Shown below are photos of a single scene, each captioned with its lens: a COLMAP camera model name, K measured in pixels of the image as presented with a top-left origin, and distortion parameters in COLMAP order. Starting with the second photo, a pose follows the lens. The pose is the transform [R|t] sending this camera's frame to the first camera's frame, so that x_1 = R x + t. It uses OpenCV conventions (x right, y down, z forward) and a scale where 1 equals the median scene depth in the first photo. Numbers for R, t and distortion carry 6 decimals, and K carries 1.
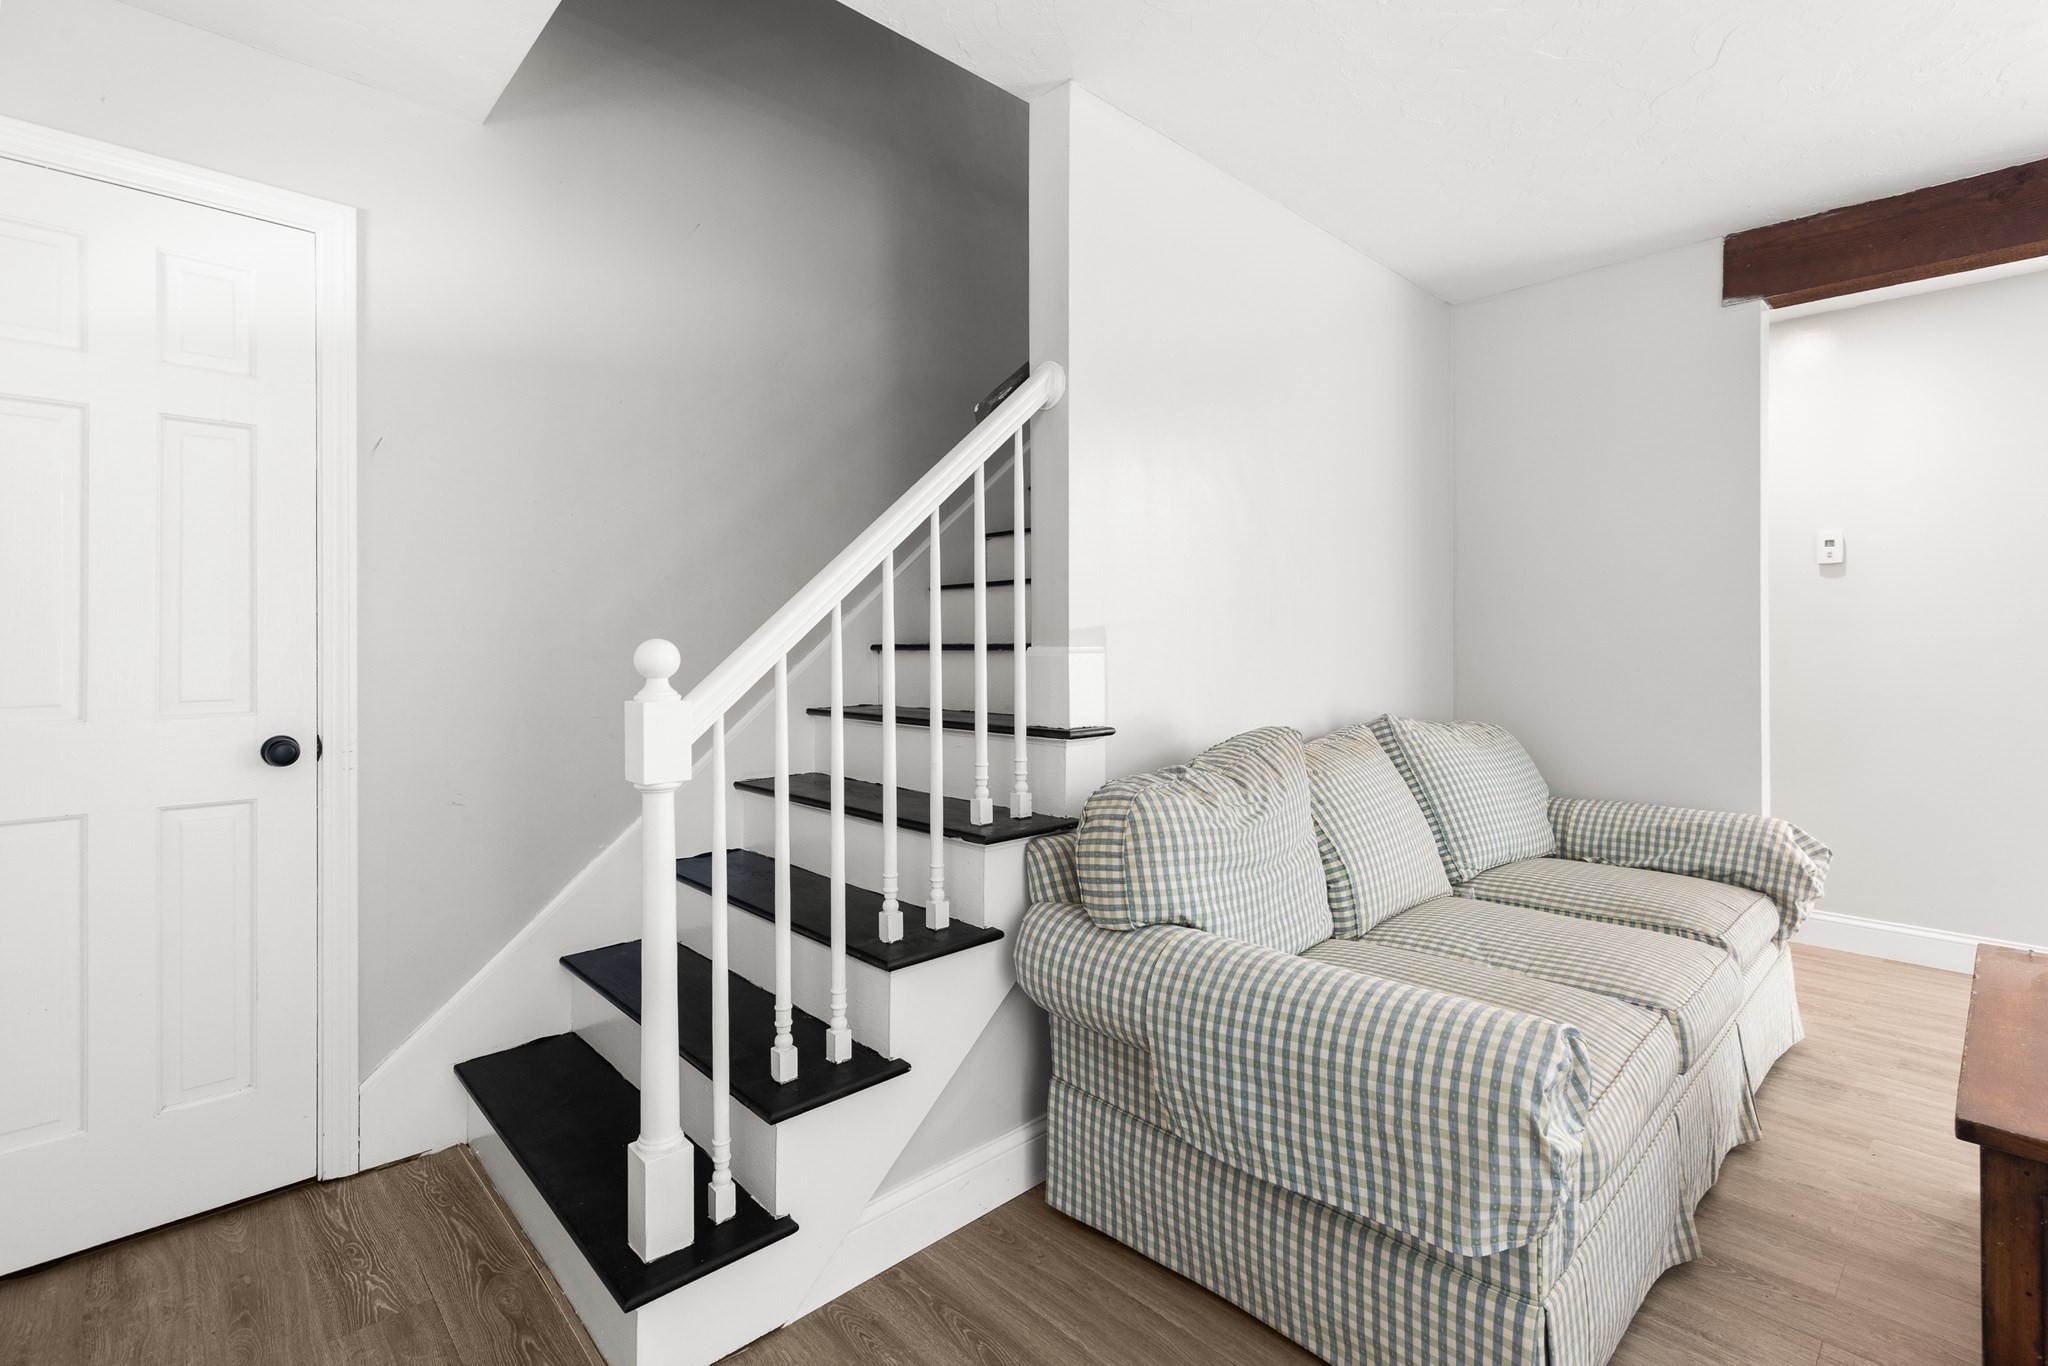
lens RADIAL K [[933.0, 0, 1011.9], [0, 933.0, 634.6], [0, 0, 1]] dist [0.006541, 0.001184]
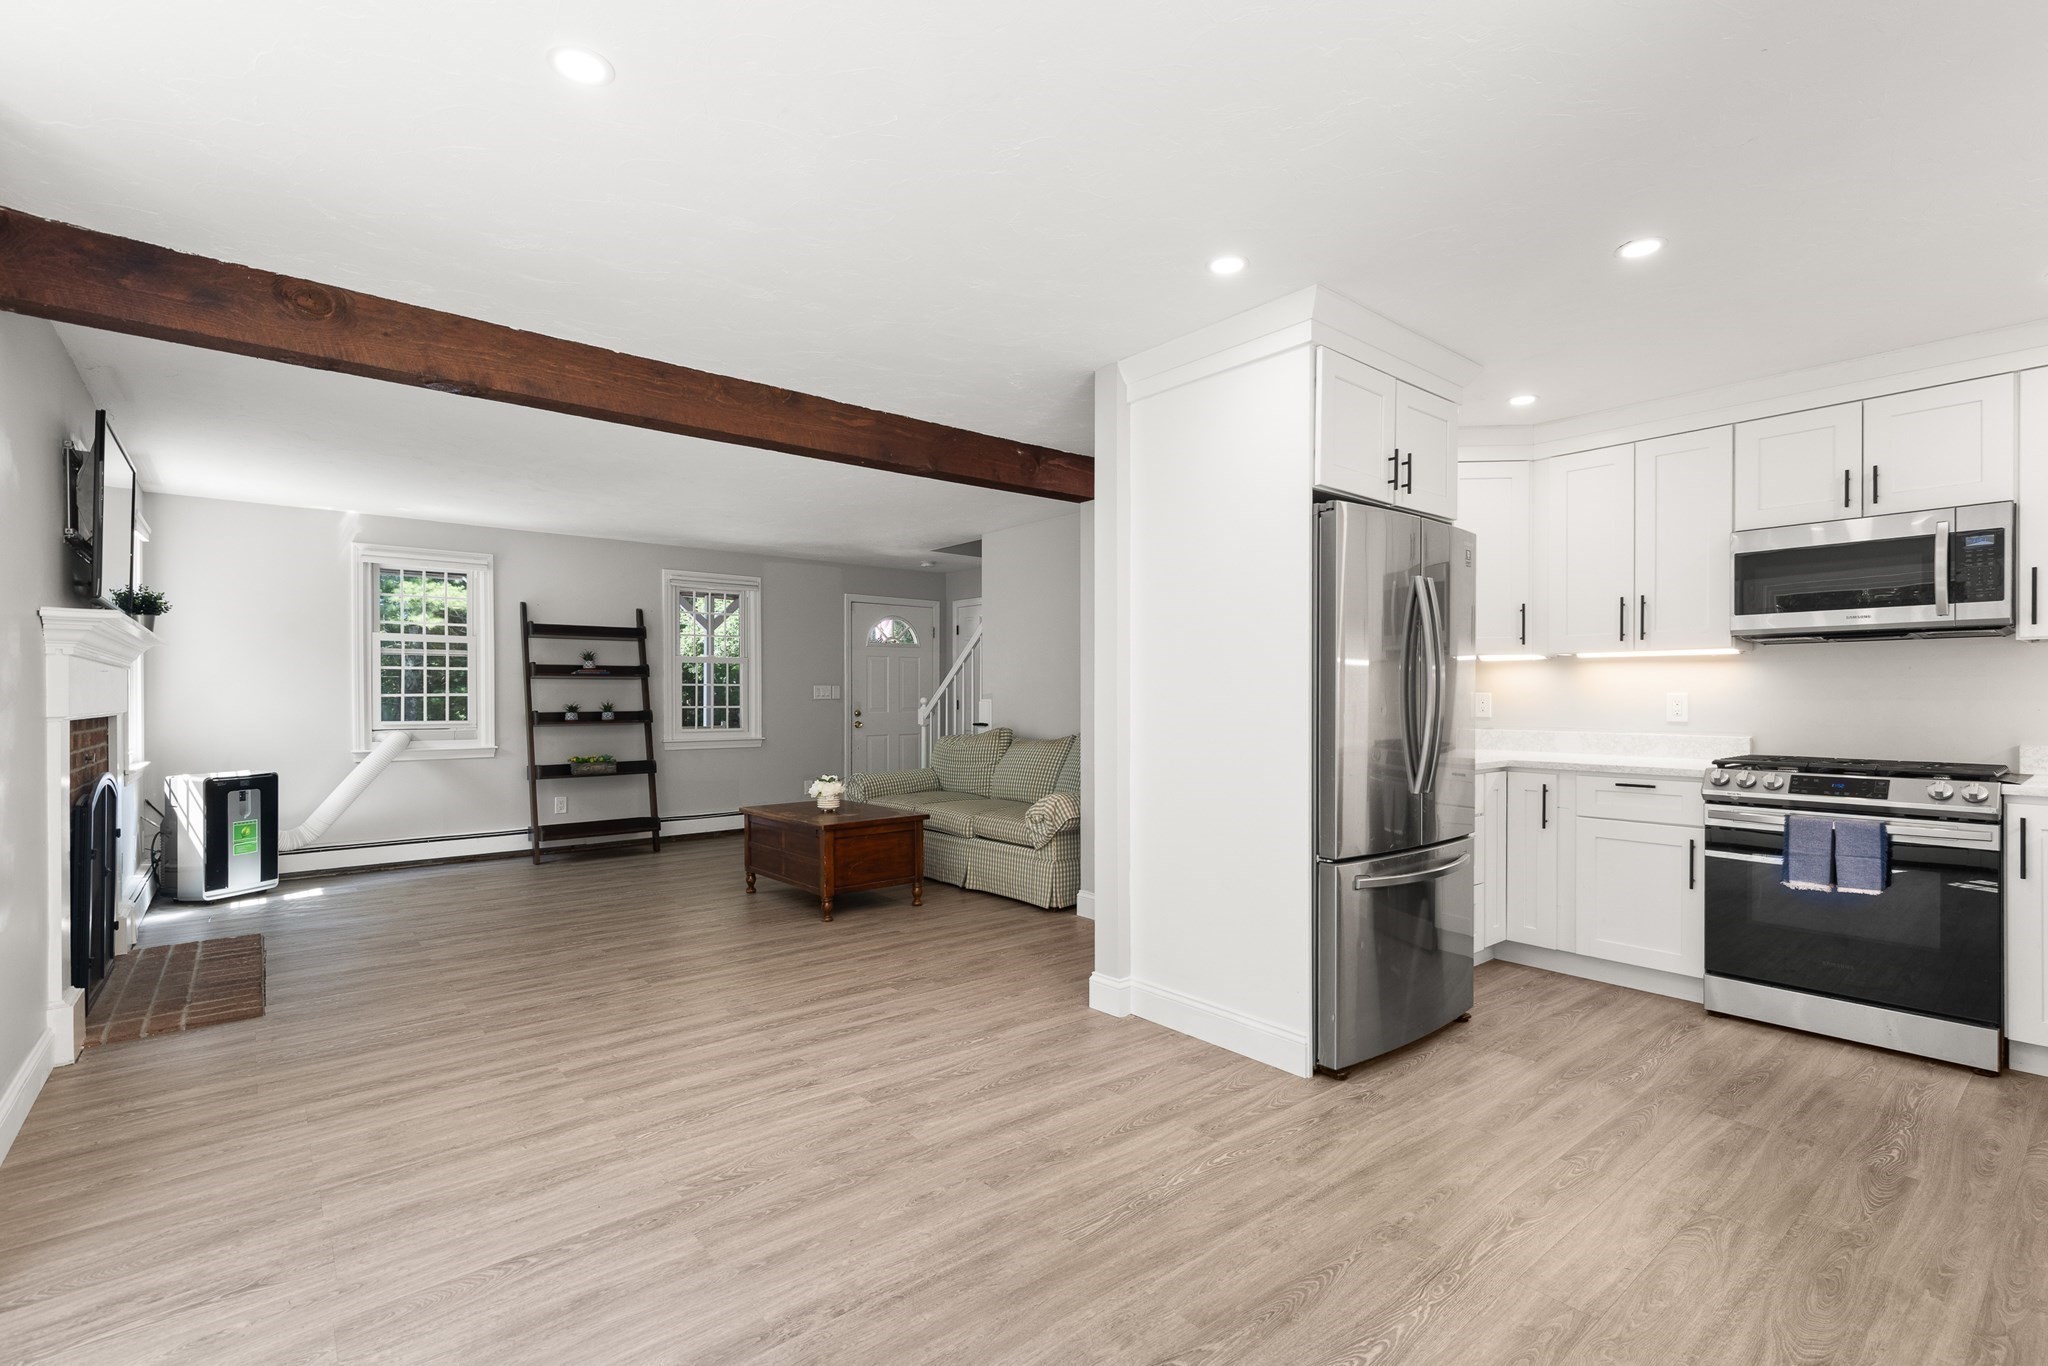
lens RADIAL K [[933.0, 0, 1020.8], [0, 933.0, 695.3], [0, 0, 1]] dist [0.006541, 0.001184]
pose [[-0.069773, -0.000268, -0.997563, 2.692211], [0.010382, 0.999946, -0.000995, 0.004376], [0.997509, -0.010426, -0.069766, 1.080036]]
